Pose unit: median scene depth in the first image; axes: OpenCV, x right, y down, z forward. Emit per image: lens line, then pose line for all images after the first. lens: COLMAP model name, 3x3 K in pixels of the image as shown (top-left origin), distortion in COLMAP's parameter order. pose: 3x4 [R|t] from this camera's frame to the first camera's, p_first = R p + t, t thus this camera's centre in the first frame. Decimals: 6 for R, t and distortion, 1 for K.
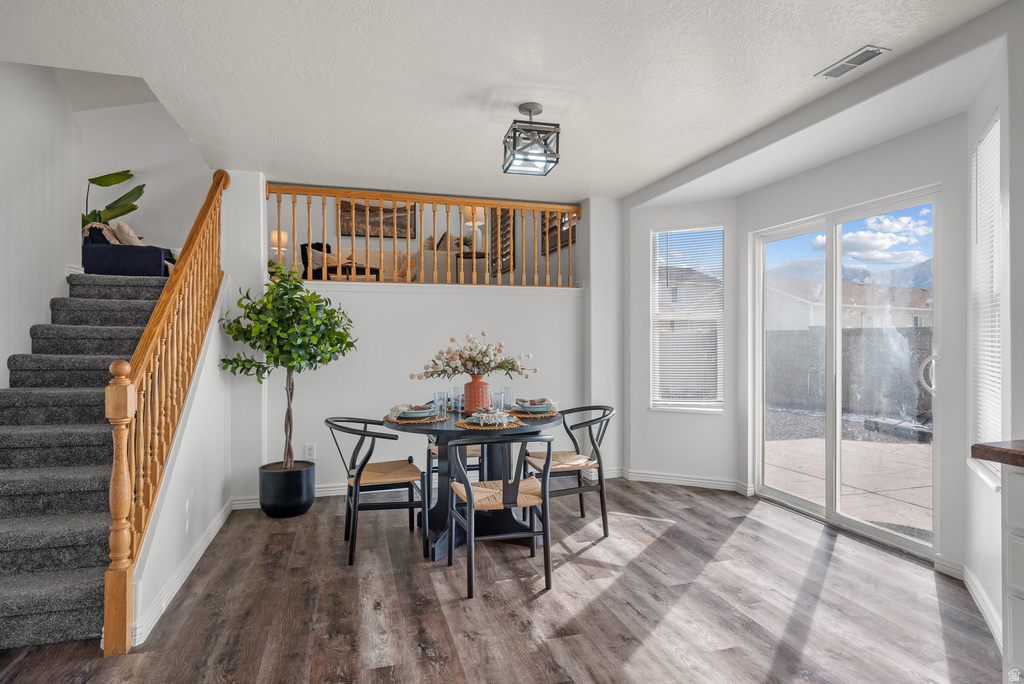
lens RADIAL K [[571.0, 0, 512.4], [0, 571.0, 338.9], [0, 0, 1]] dist [-0.000726, 0.001453]
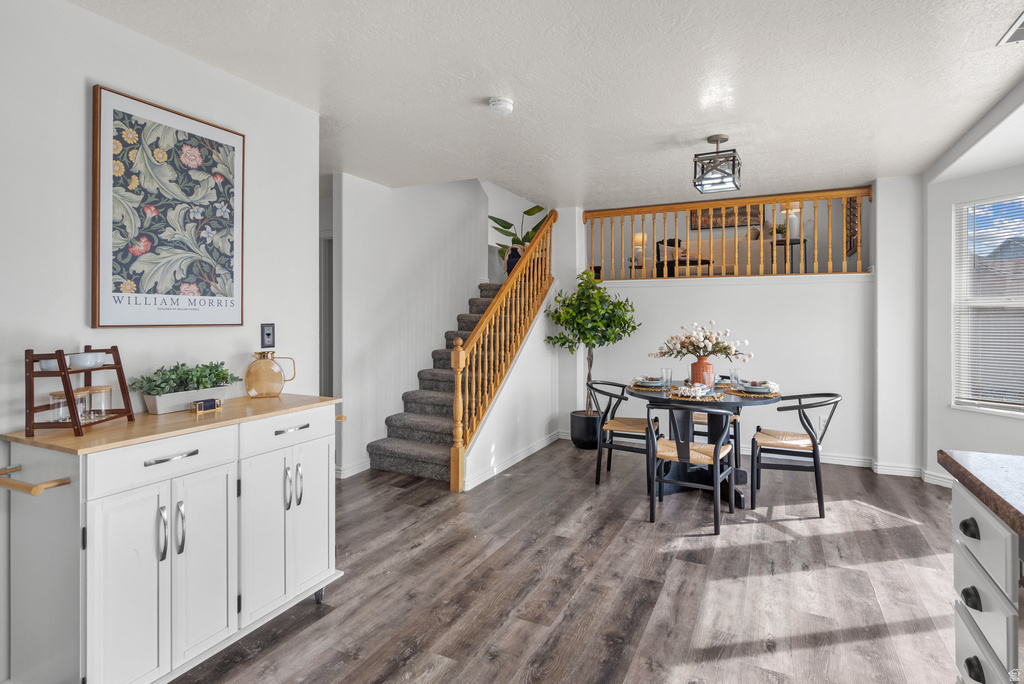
lens RADIAL K [[526.9, 0, 501.7], [0, 526.9, 316.2], [0, 0, 1]] dist [0.000013, 0.001097]
pose [[0.723312, 0.004202, -0.690509, 0.407941], [-0.001279, 0.999988, 0.004746, -0.027895], [0.690520, -0.002550, 0.723308, -0.107085]]
